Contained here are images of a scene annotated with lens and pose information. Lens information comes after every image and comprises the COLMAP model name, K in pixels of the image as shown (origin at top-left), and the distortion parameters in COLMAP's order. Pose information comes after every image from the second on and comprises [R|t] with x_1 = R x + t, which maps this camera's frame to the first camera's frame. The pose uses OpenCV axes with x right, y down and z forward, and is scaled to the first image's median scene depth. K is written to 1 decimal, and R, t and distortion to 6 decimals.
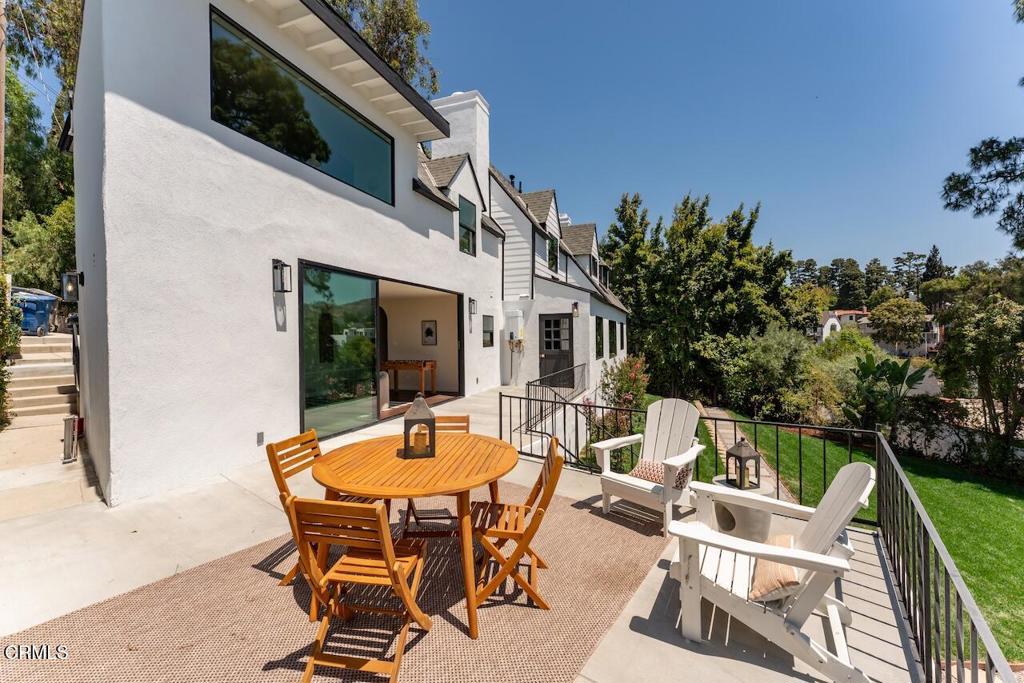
lens RADIAL K [[423.5, 0, 517.2], [0, 423.5, 335.2], [0, 0, 1]] dist [0.001157, 0.000019]
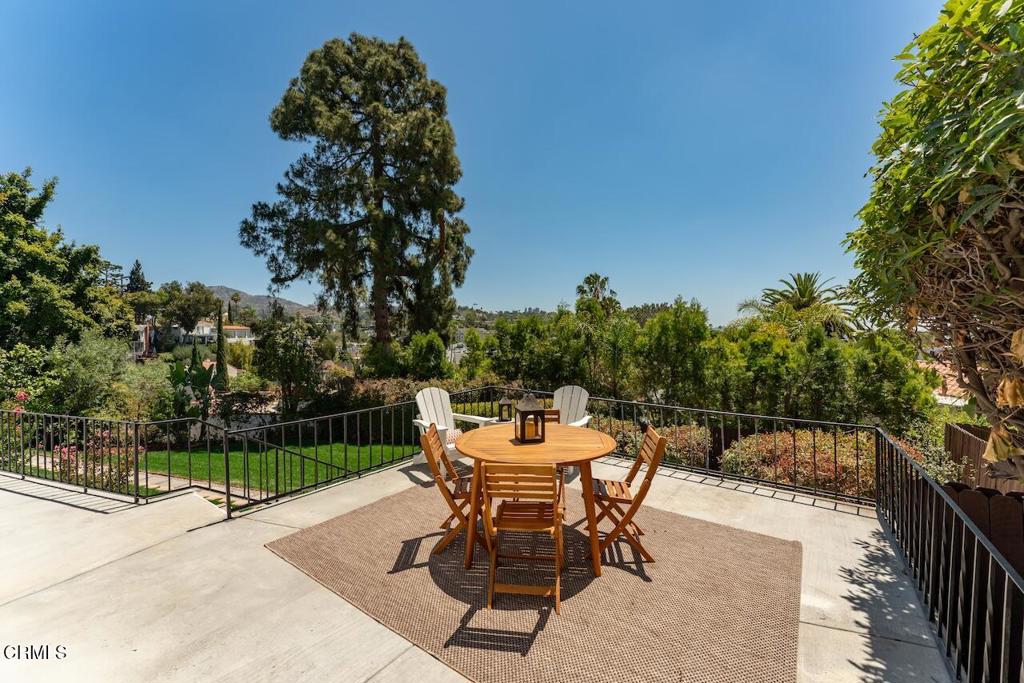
lens RADIAL K [[423.5, 0, 514.3], [0, 423.5, 342.2], [0, 0, 1]] dist [0.001157, 0.000019]
pose [[-0.050437, -0.006257, 0.998708, -0.261842], [0.011254, 0.999913, 0.006832, -0.001708], [-0.998664, 0.011584, -0.050362, 0.201286]]
